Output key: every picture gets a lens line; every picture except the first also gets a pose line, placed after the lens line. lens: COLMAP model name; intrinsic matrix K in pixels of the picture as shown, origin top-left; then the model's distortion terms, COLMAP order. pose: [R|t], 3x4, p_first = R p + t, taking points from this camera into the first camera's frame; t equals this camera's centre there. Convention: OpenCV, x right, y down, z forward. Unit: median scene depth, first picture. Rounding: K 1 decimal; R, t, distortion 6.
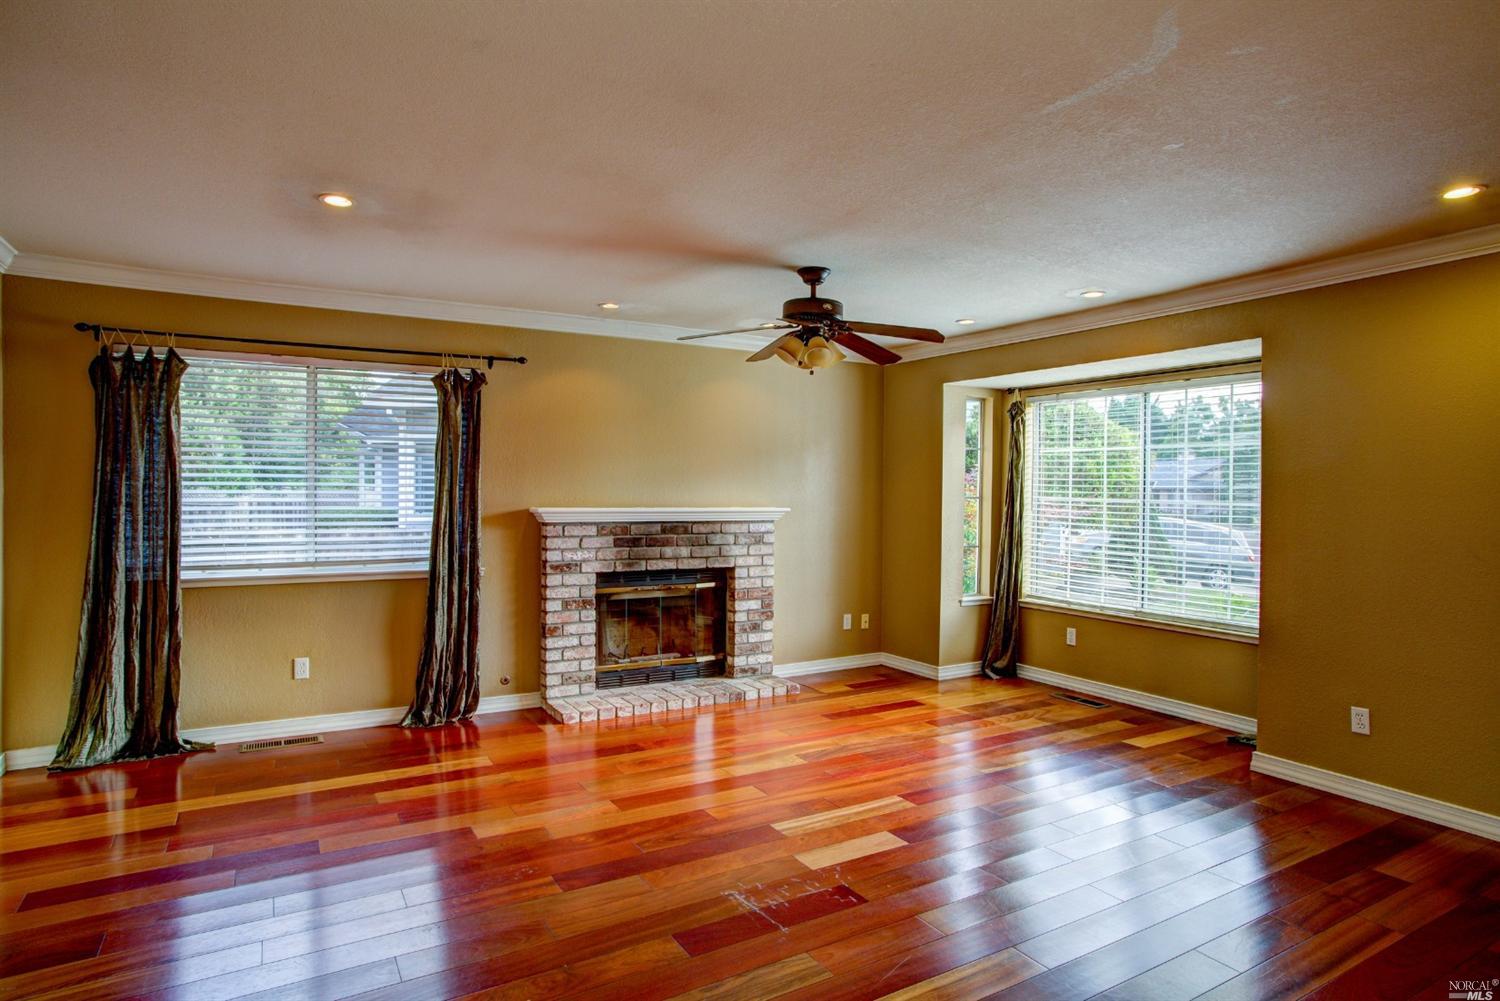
lens RADIAL K [[856.2, 0, 737.7], [0, 856.2, 489.6], [0, 0, 1]] dist [-0.033315, 0.018869]
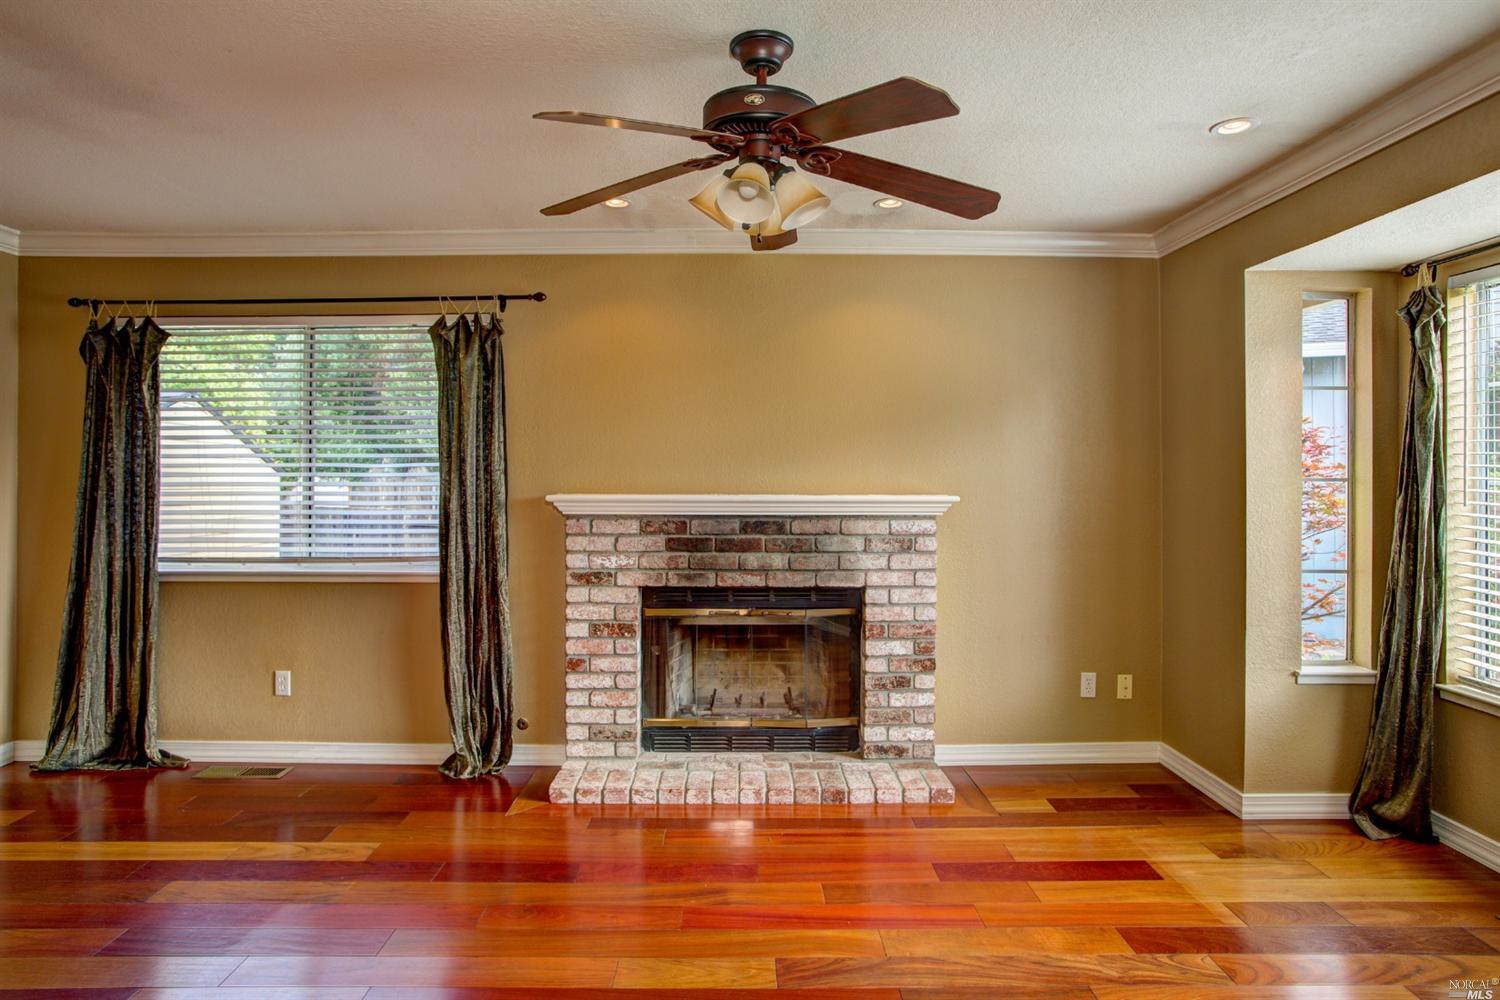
lens RADIAL K [[856.2, 0, 730.7], [0, 856.2, 456.7], [0, 0, 1]] dist [-0.033315, 0.018869]
pose [[0.866114, -0.015335, -0.499611, 0.255081], [0.005991, 0.999776, -0.020301, 0.004583], [0.499810, 0.014590, 0.866012, 0.423335]]
